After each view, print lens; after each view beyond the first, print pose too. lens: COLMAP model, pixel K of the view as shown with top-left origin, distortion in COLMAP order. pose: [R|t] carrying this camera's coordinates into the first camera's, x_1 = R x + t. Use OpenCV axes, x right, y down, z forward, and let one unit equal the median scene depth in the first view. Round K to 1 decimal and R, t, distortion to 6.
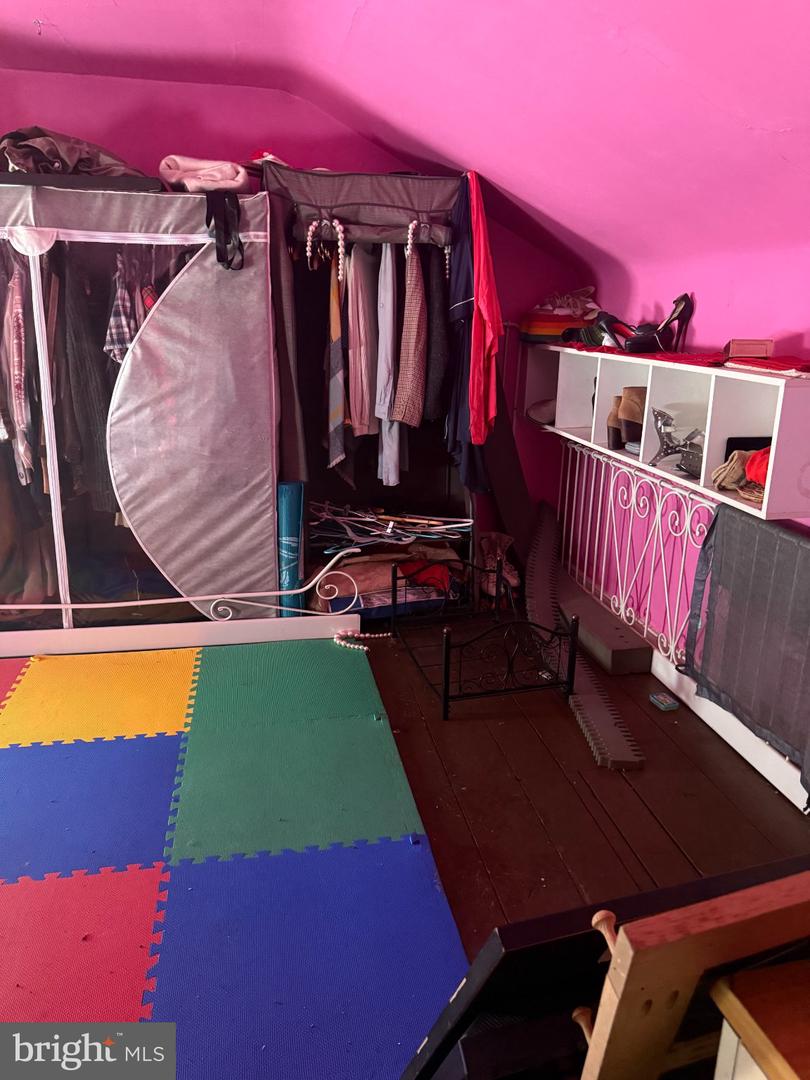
lens RADIAL K [[762.3, 0, 403.9], [0, 762.3, 538.2], [0, 0, 1]] dist [0.060014, -0.008154]
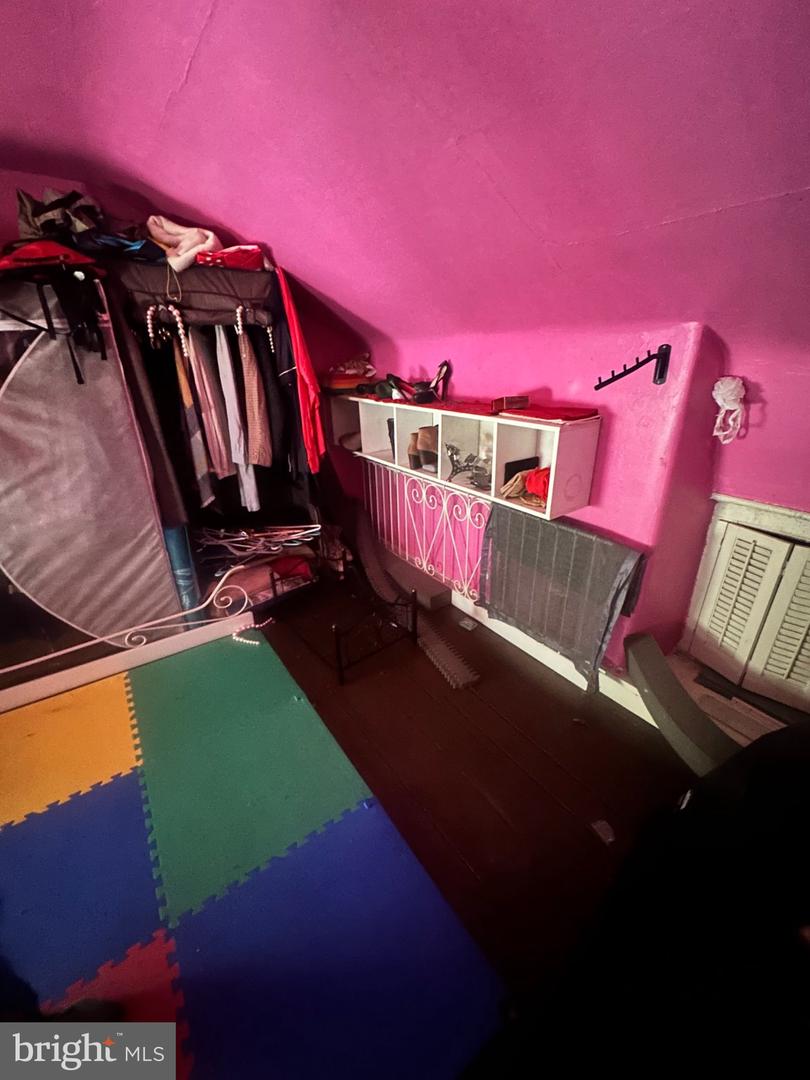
lens RADIAL K [[432.2, 0, 407.4], [0, 432.2, 542.2], [0, 0, 1]] dist [-0.004311, 0.001228]
pose [[0.907059, -0.194972, 0.373134, -0.075955], [0.149597, 0.977724, 0.147226, -0.099270], [-0.393528, -0.077723, 0.916021, 0.218870]]
